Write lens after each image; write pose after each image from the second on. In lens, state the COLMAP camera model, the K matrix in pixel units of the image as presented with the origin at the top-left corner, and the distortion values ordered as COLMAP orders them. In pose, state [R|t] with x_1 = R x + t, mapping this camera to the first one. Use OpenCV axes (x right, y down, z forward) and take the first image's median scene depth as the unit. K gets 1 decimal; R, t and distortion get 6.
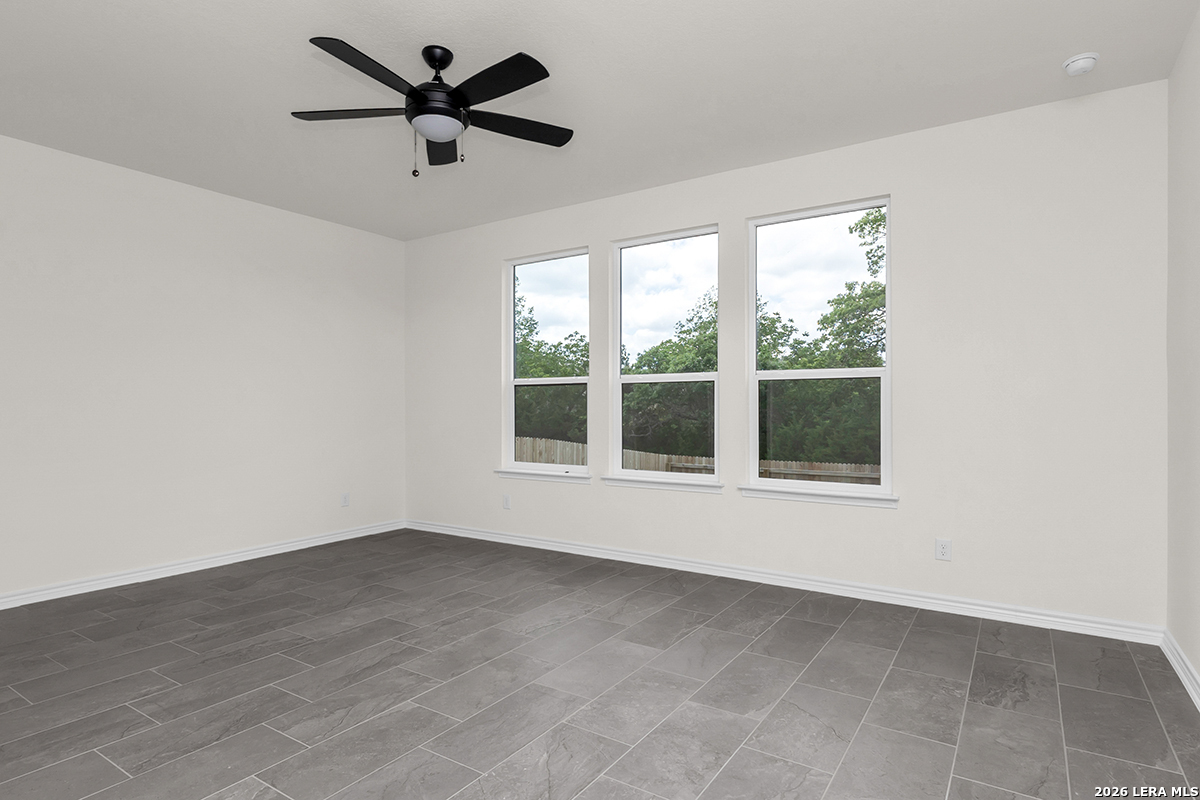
lens RADIAL K [[638.9, 0, 600.0], [0, 638.9, 404.5], [0, 0, 1]] dist [-0.002405, -0.000425]
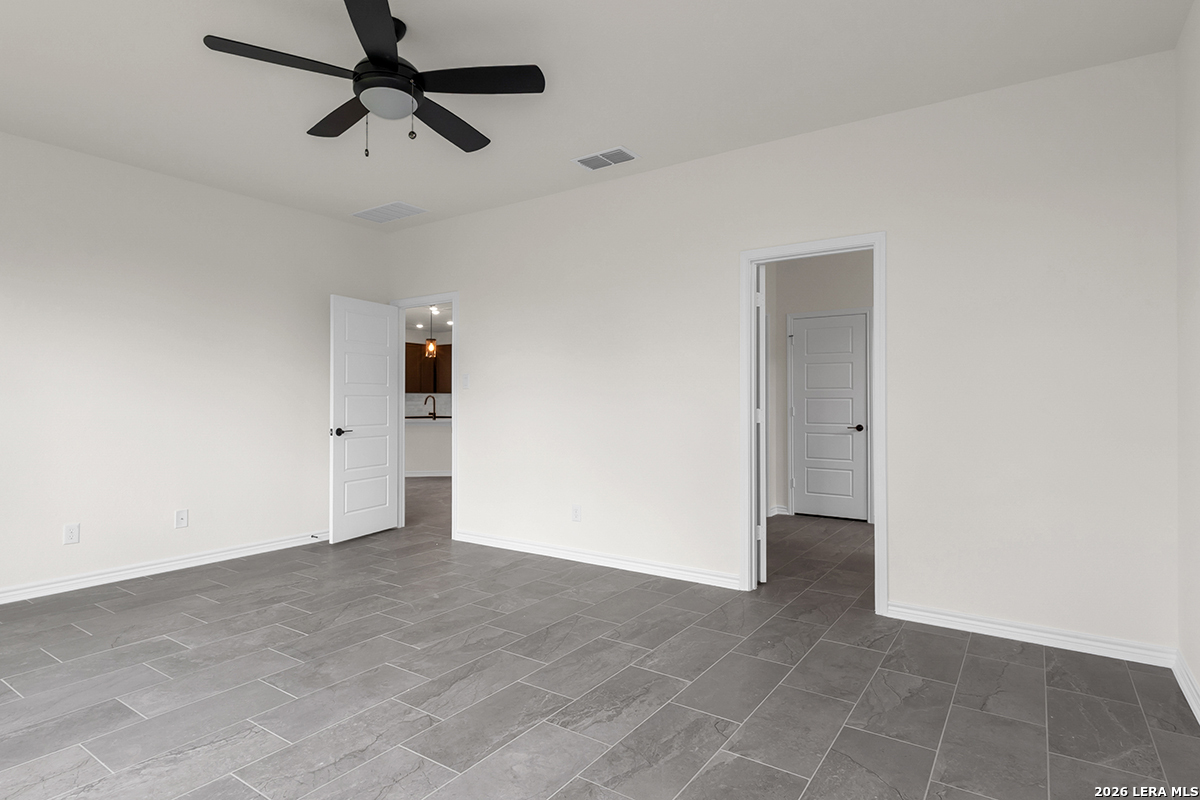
lens RADIAL K [[638.9, 0, 600.0], [0, 638.9, 401.2], [0, 0, 1]] dist [-0.002405, -0.000425]
pose [[-0.999827, 0.003575, 0.018232, -0.608157], [0.003463, 0.999975, -0.006176, 0.004257], [-0.018254, -0.006112, -0.999815, 2.017849]]
